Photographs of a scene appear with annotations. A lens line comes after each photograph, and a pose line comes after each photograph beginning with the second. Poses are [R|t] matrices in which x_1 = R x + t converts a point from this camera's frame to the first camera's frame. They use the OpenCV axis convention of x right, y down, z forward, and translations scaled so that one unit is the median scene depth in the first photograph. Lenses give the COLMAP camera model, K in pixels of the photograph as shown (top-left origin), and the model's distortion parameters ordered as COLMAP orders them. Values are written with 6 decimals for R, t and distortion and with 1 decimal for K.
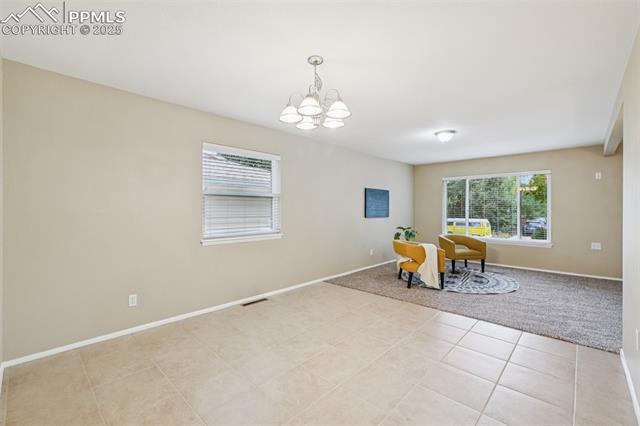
lens RADIAL K [[274.9, 0, 318.9], [0, 274.9, 211.9], [0, 0, 1]] dist [-0.000452, 0.000006]
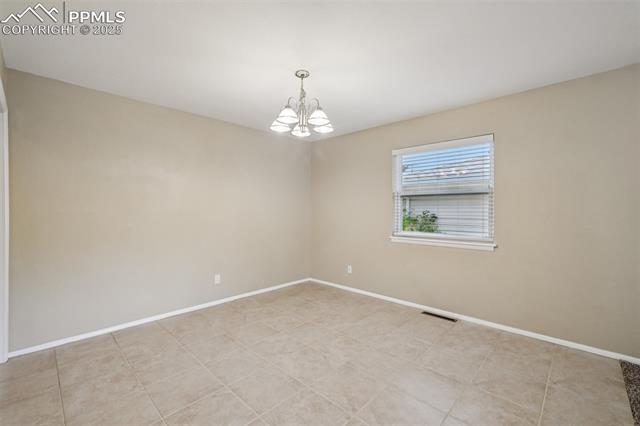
lens RADIAL K [[274.9, 0, 318.9], [0, 274.9, 211.9], [0, 0, 1]] dist [-0.000452, 0.000006]
pose [[-0.003875, 0.006744, -0.999970, 0.736383], [-0.006166, 0.999958, 0.006768, -0.005578], [0.999973, 0.006192, -0.003833, 0.724945]]
